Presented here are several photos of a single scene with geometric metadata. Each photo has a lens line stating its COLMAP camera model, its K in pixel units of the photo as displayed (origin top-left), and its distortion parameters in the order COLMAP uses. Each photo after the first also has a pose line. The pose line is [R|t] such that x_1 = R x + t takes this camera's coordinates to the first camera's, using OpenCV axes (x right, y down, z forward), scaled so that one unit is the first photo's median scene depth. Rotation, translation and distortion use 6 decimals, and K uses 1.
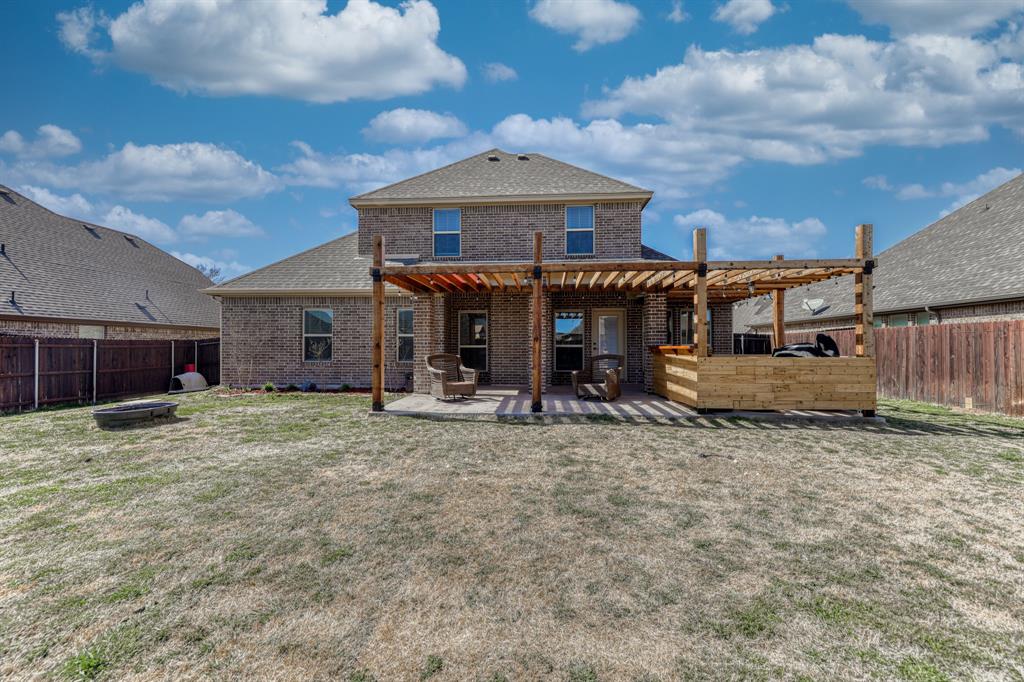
lens RADIAL K [[434.7, 0, 506.2], [0, 434.7, 341.4], [0, 0, 1]] dist [0.001589, 0.000283]
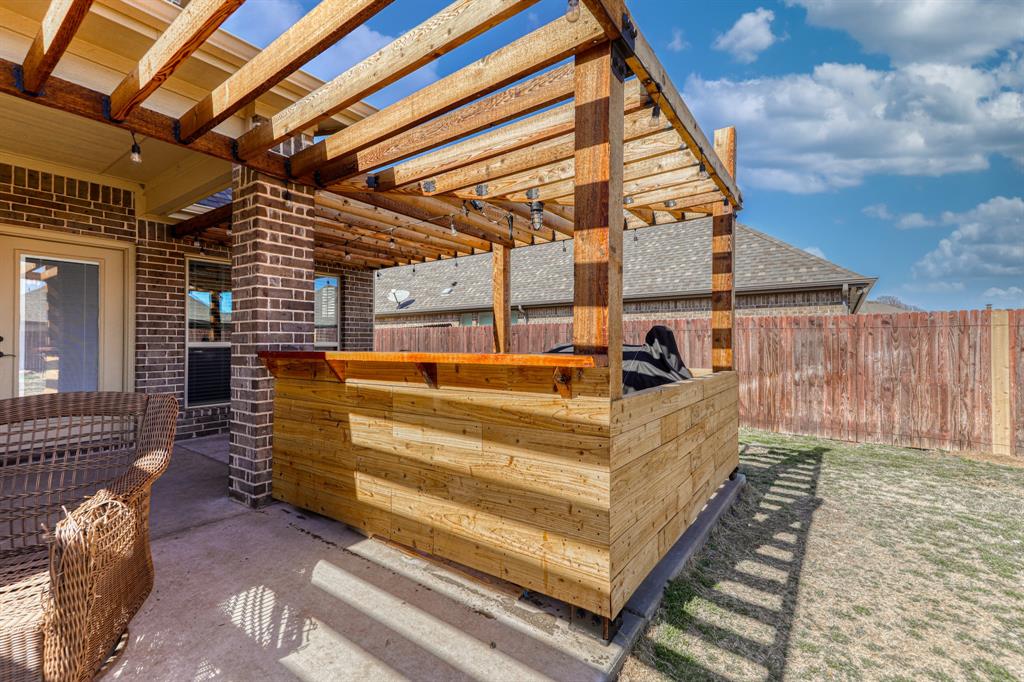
lens RADIAL K [[434.7, 0, 518.7], [0, 434.7, 339.1], [0, 0, 1]] dist [0.001589, 0.000283]
pose [[0.498481, 0.011571, 0.866823, 0.159133], [-0.013973, 0.999888, -0.005312, 0.002245], [-0.866788, -0.009464, 0.498587, 0.709519]]
